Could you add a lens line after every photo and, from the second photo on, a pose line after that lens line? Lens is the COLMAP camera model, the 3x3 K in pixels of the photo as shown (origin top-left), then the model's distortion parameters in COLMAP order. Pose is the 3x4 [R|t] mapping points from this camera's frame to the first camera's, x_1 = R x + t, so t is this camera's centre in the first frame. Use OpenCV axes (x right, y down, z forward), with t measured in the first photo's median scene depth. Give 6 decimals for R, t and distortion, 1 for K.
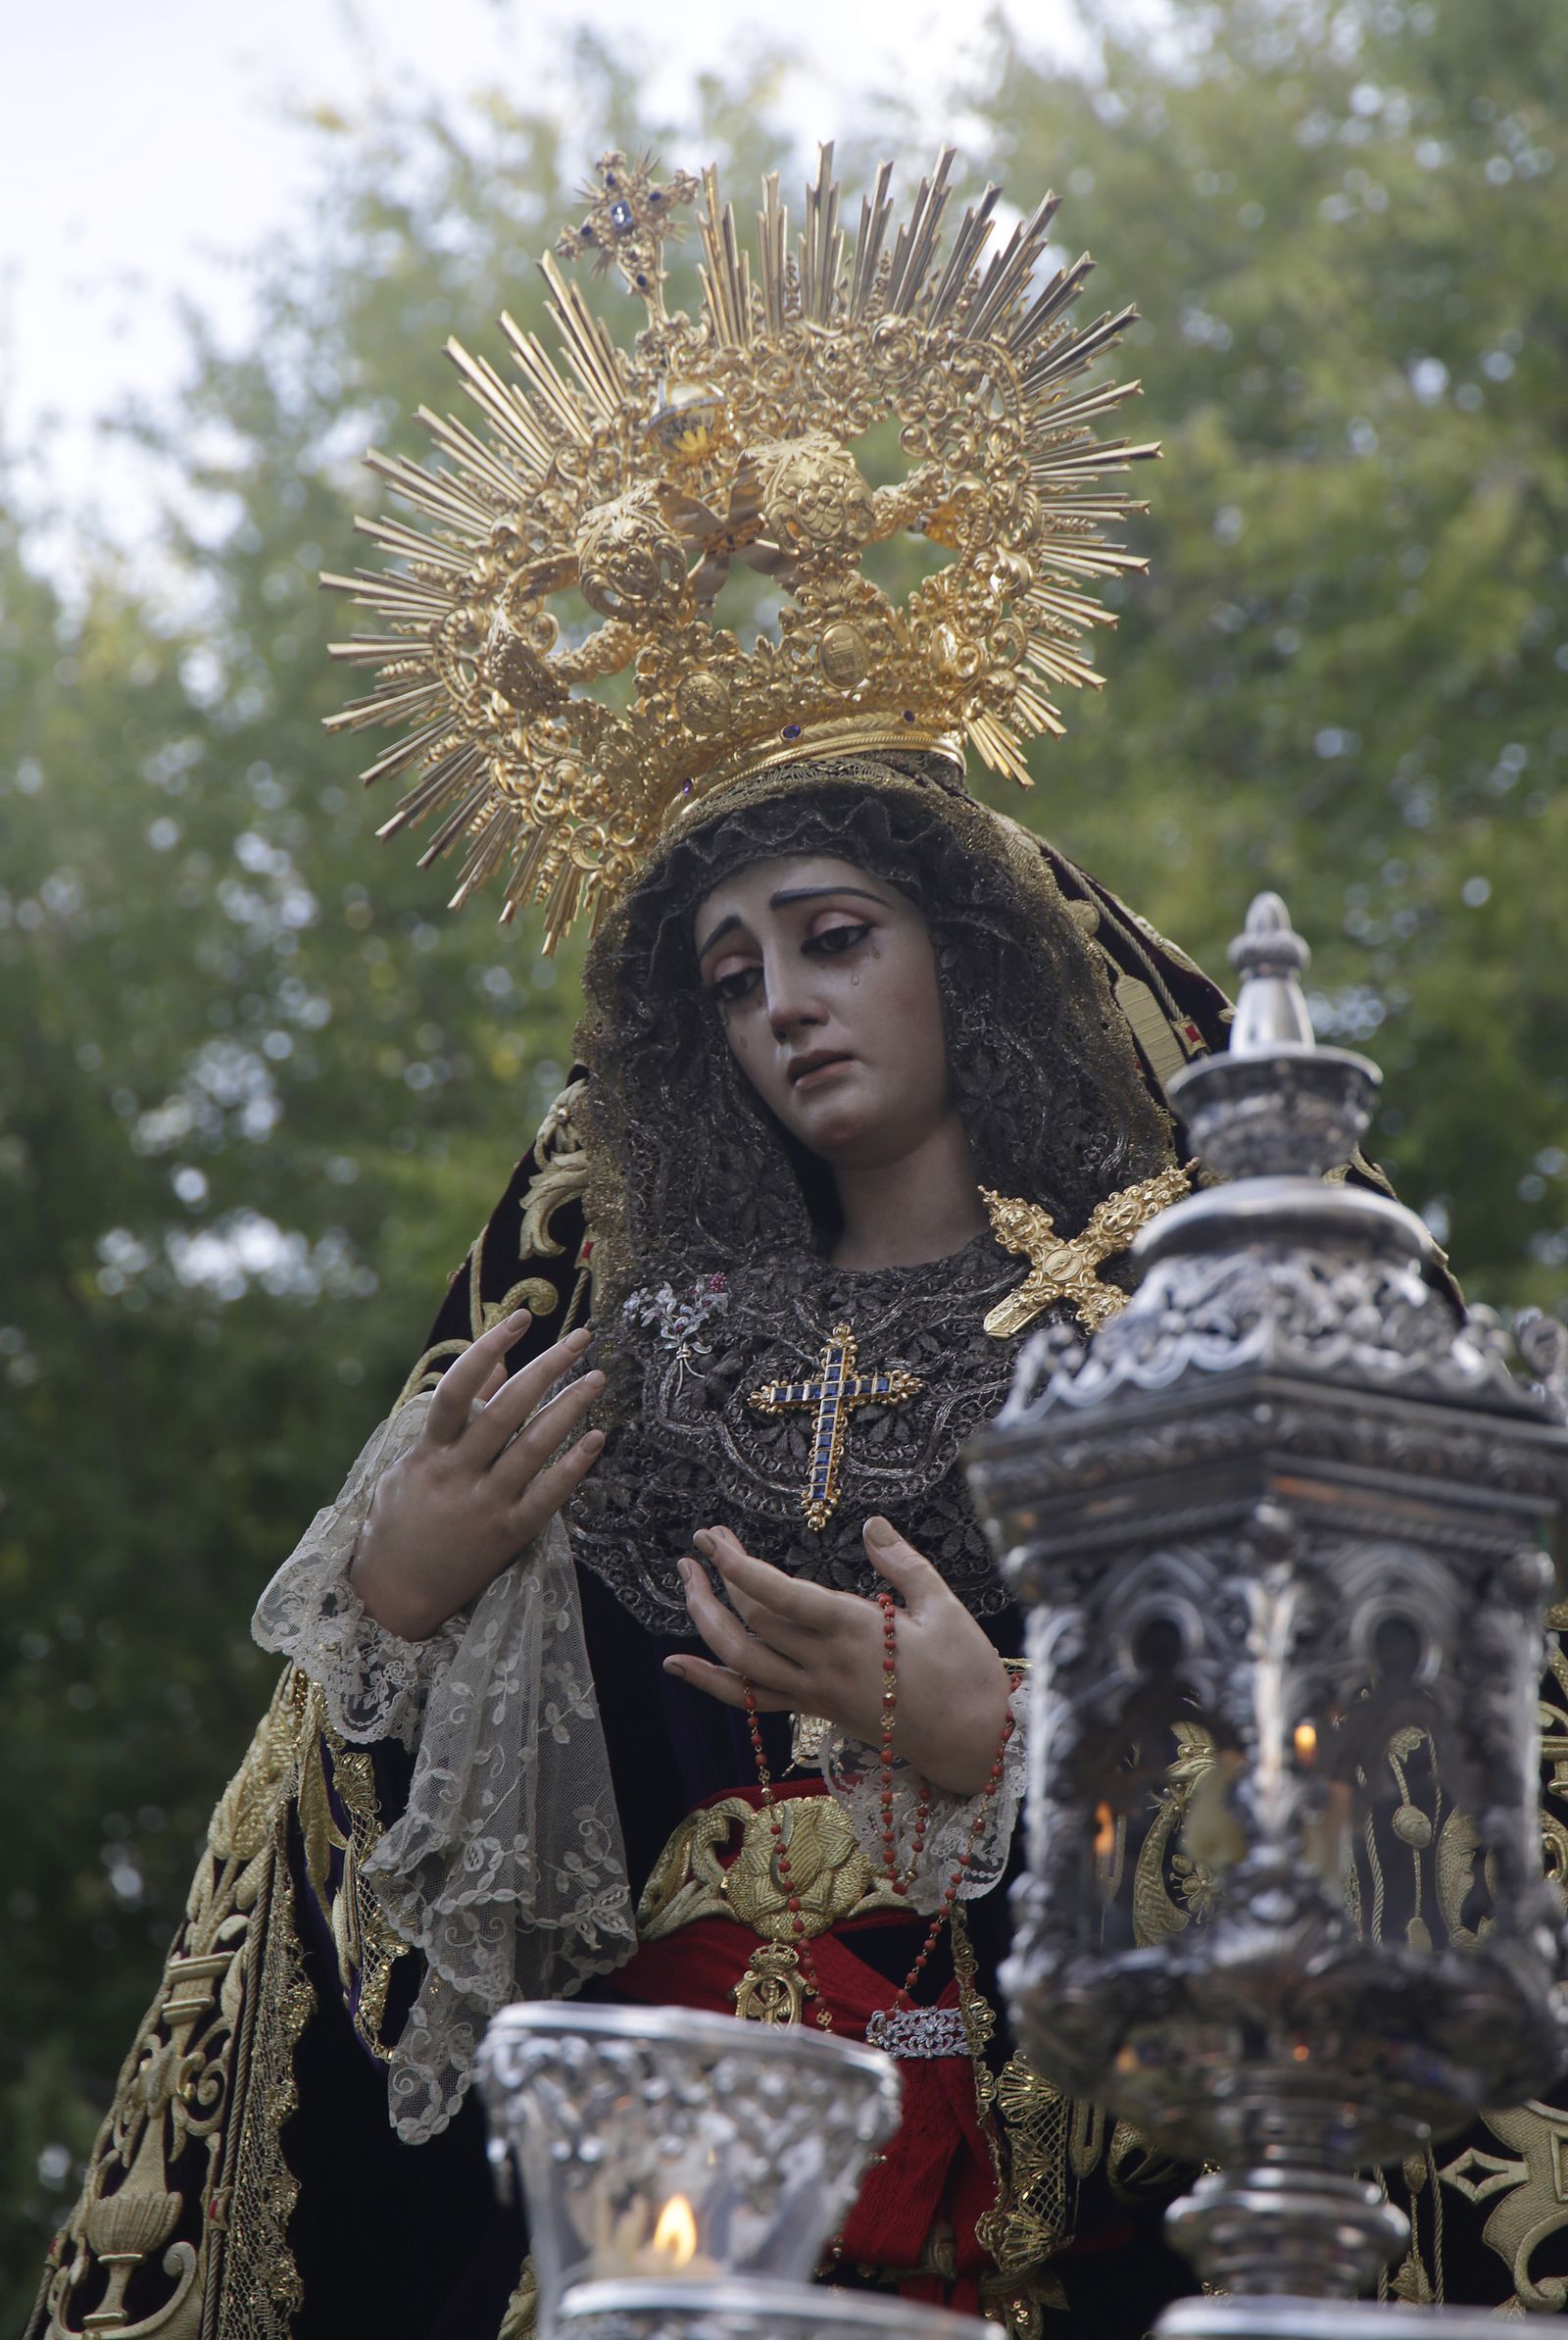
lens RADIAL K [[6833.6, 0, 798.7], [0, 6833.6, 1150.8], [0, 0, 1]] dist [0.570436, 0.000000]
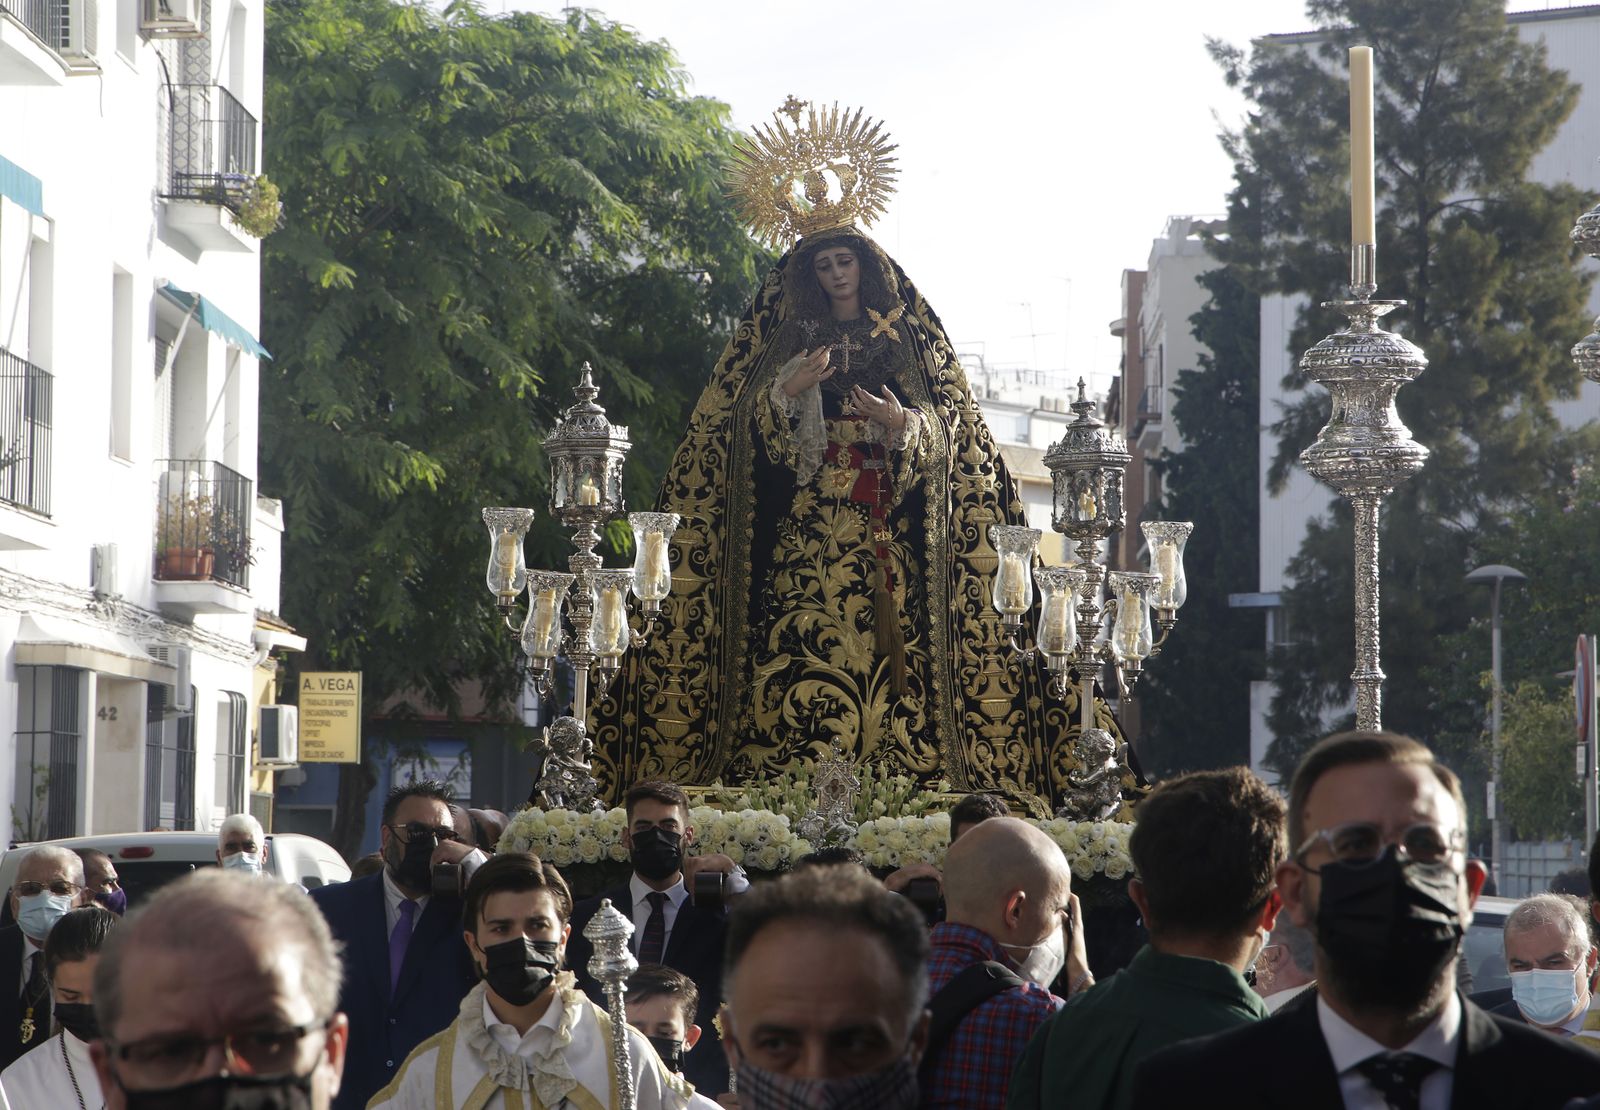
lens RADIAL K [[5440.7, 0, 686.3], [0, 5440.7, 531.9], [0, 0, 1]] dist [0.614333, 0.000000]
pose [[0.911514, -0.023475, 0.410598, -1.940785], [-0.097764, 0.957383, 0.271770, -1.015080], [-0.399479, -0.287864, 0.870374, -2.864662]]
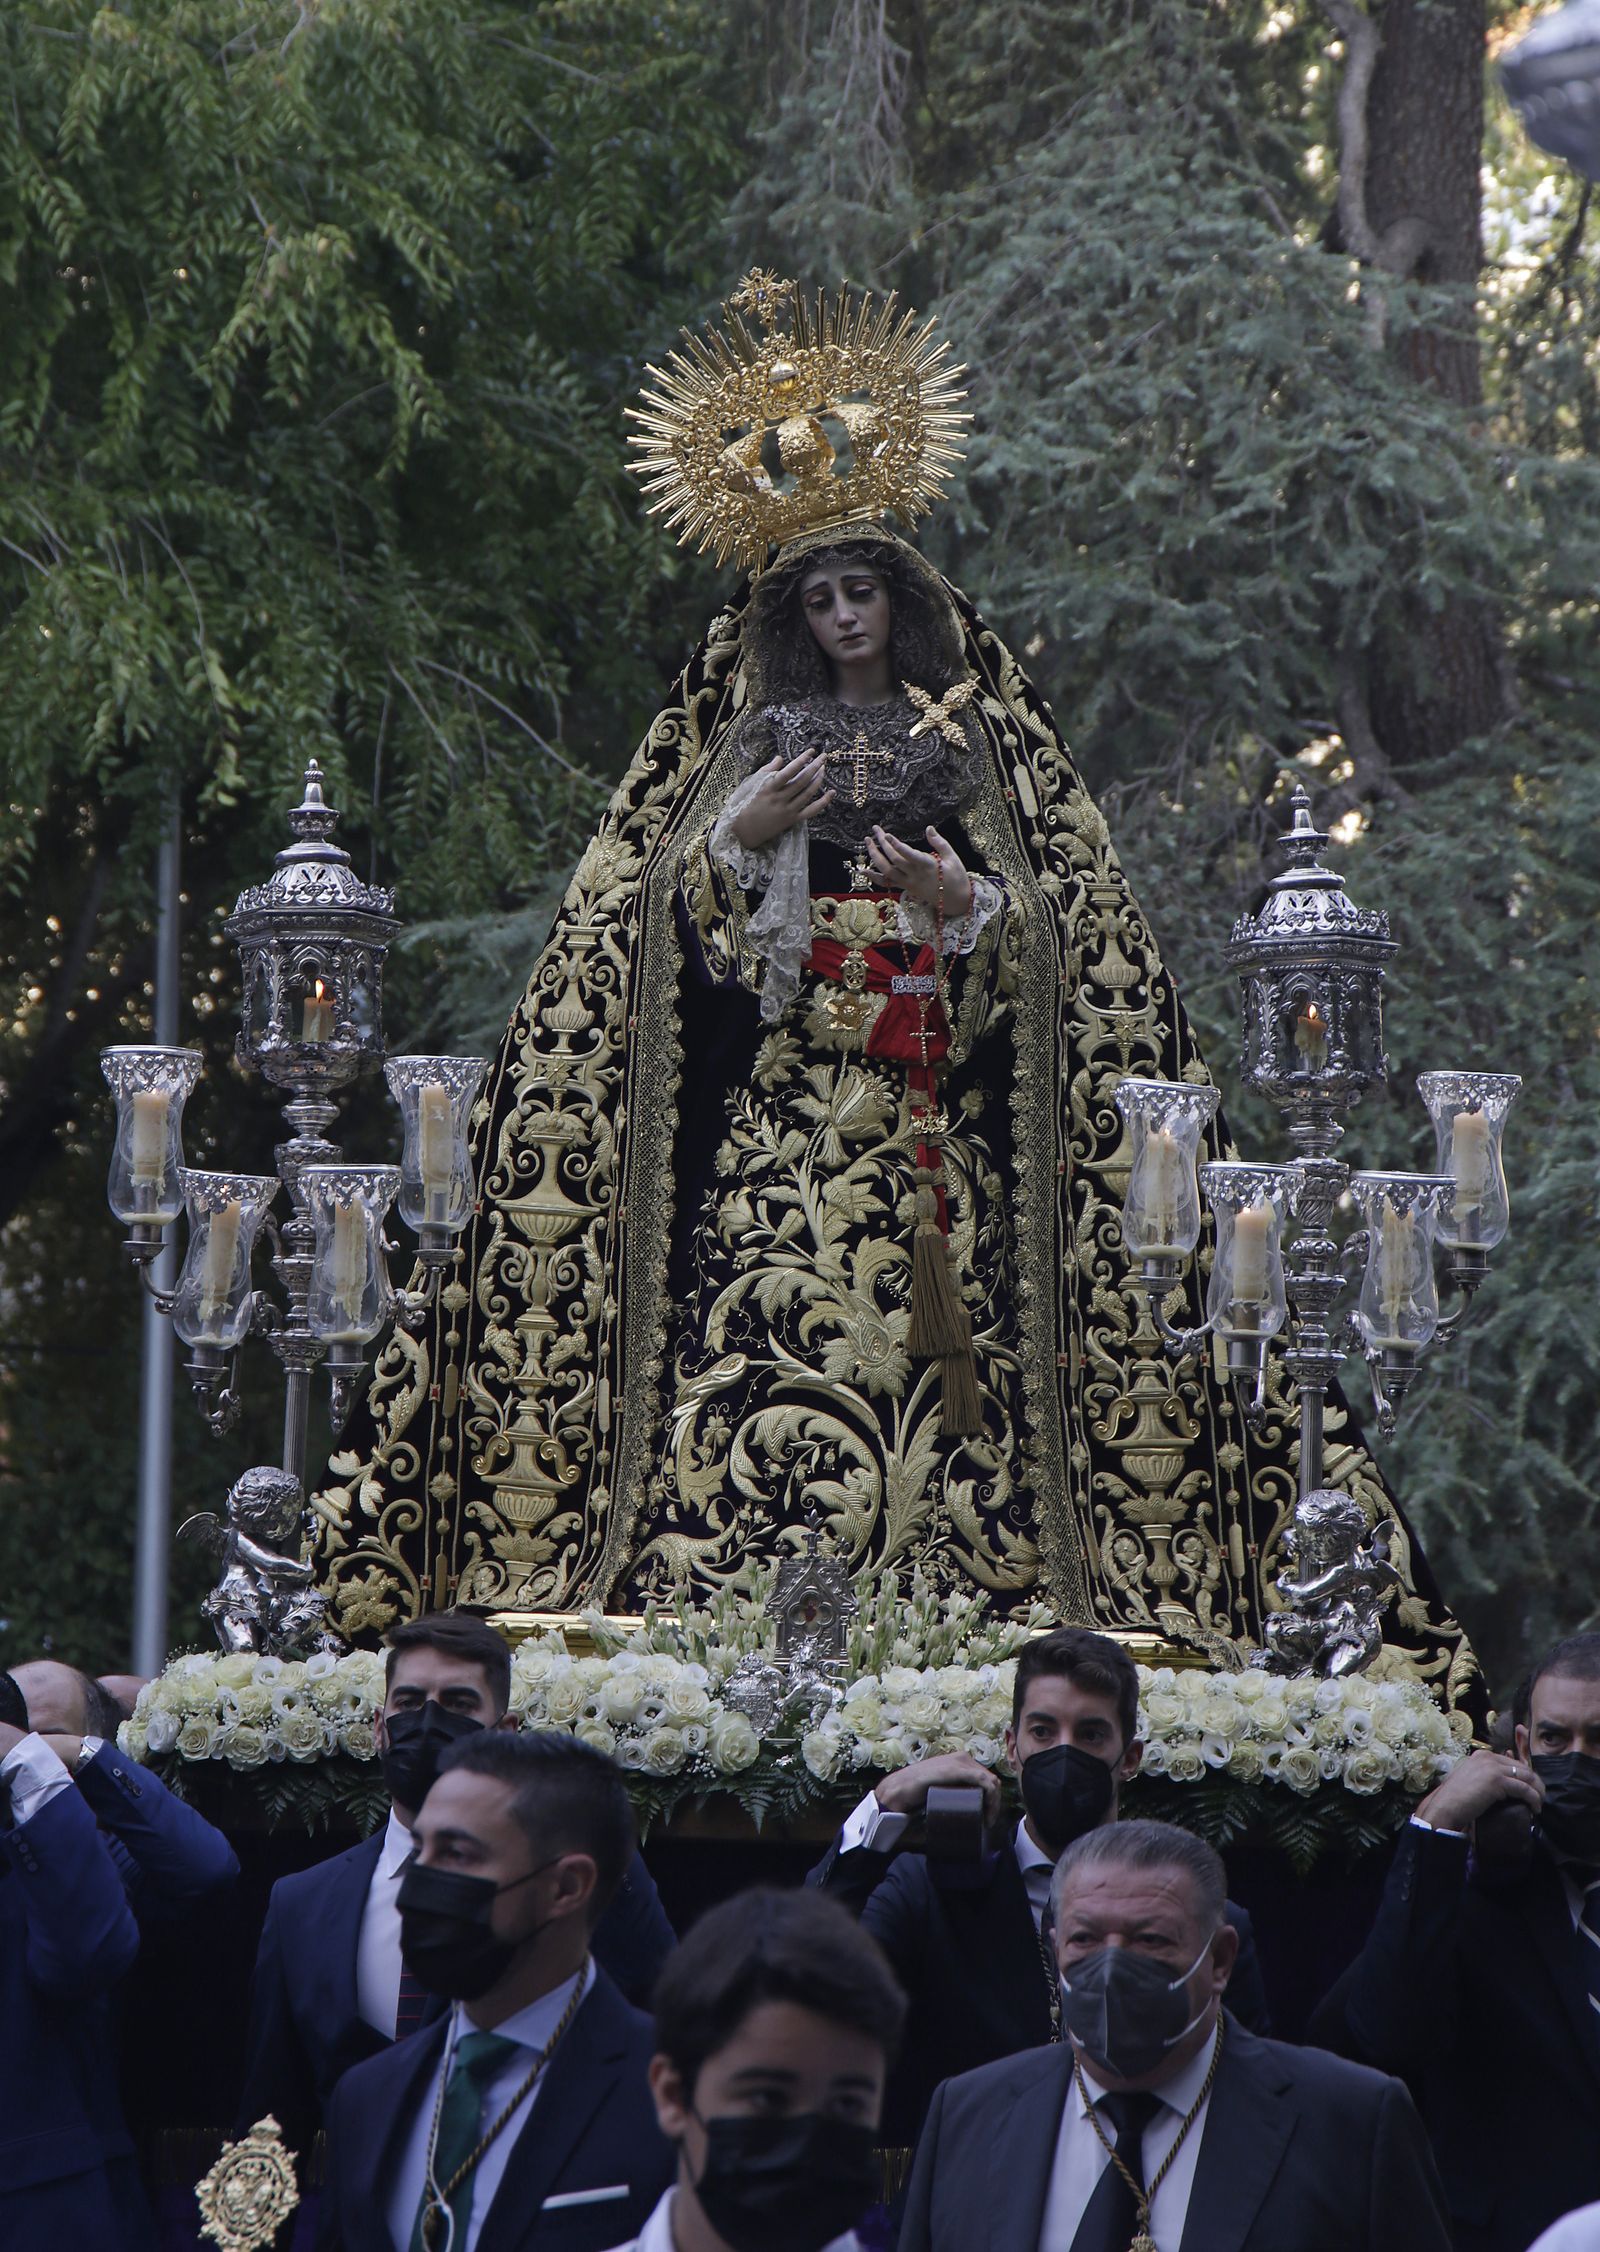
lens RADIAL K [[7485.9, 0, 816.7], [0, 7485.9, 913.2], [0, 0, 1]] dist [0.500781, 0.000000]
pose [[0.919843, 0.002764, 0.392276, -1.242886], [-0.096514, 0.970833, 0.219473, -0.588288], [-0.380228, -0.239741, 0.893281, -1.819360]]
